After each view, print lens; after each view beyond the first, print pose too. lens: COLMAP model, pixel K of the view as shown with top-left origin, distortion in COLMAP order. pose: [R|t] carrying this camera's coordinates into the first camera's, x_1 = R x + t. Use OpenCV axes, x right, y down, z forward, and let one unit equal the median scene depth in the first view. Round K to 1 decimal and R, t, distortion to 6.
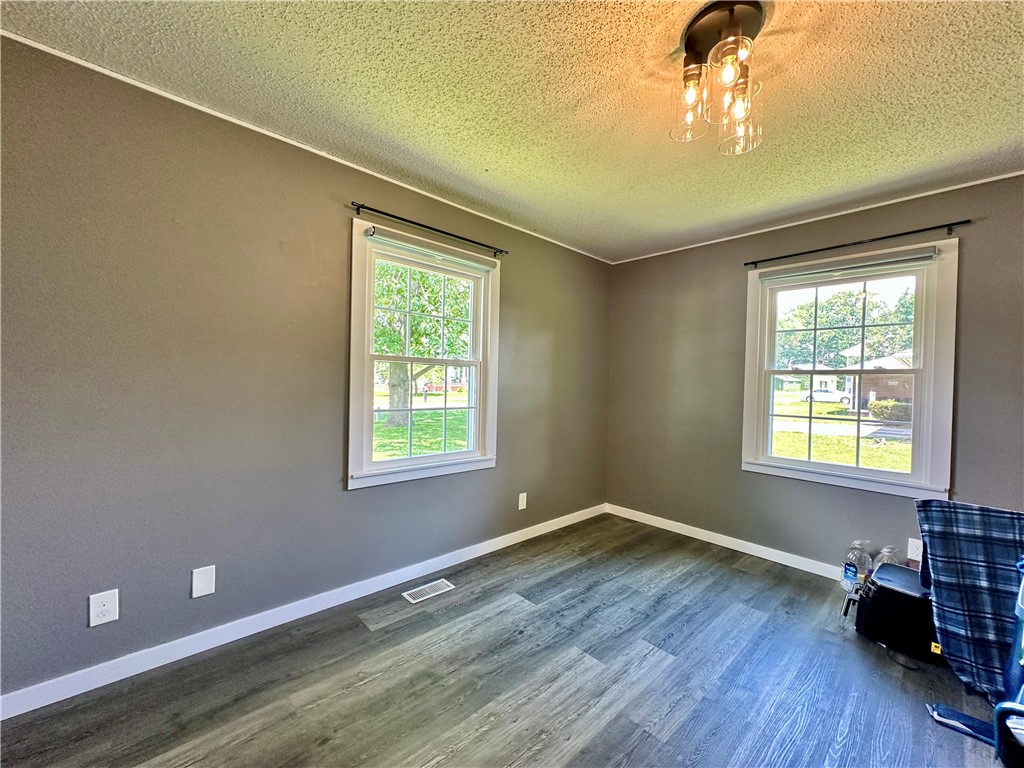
lens RADIAL K [[408.0, 0, 511.5], [0, 408.0, 385.4], [0, 0, 1]] dist [-0.002405, 0.000723]
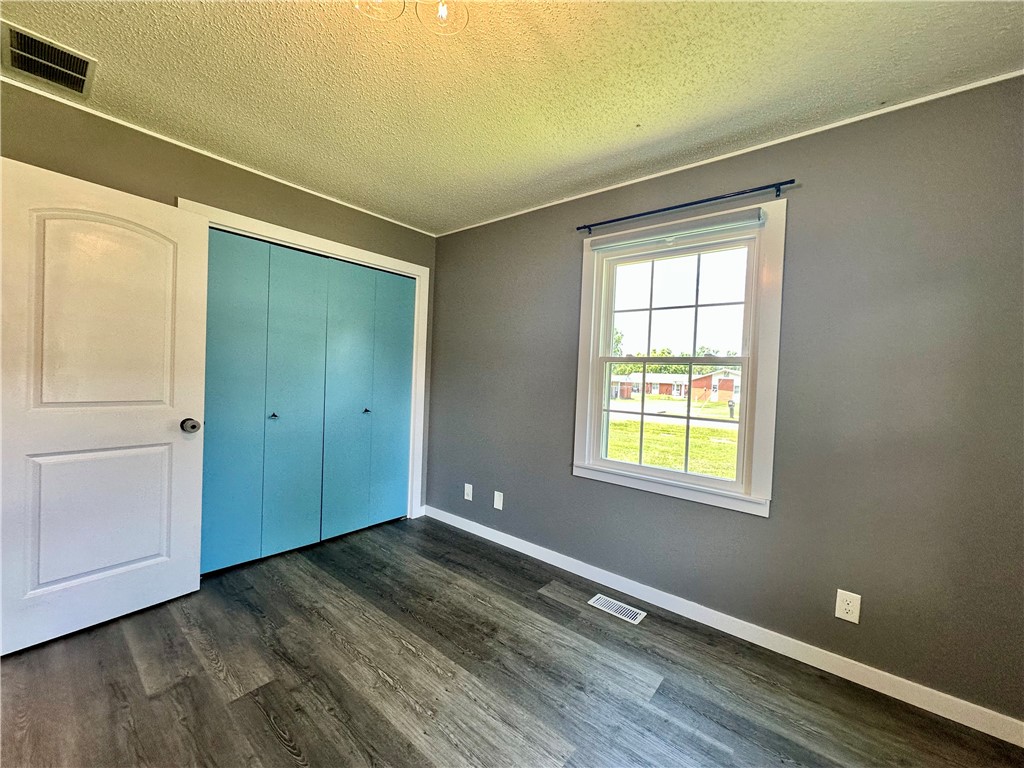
lens RADIAL K [[405.7, 0, 513.0], [0, 405.7, 391.7], [0, 0, 1]] dist [-0.006186, 0.000250]
pose [[0.135463, 0.017352, -0.990630, 0.727296], [-0.046676, 0.998848, 0.011113, 0.012362], [0.989682, 0.044733, 0.136117, 0.672311]]
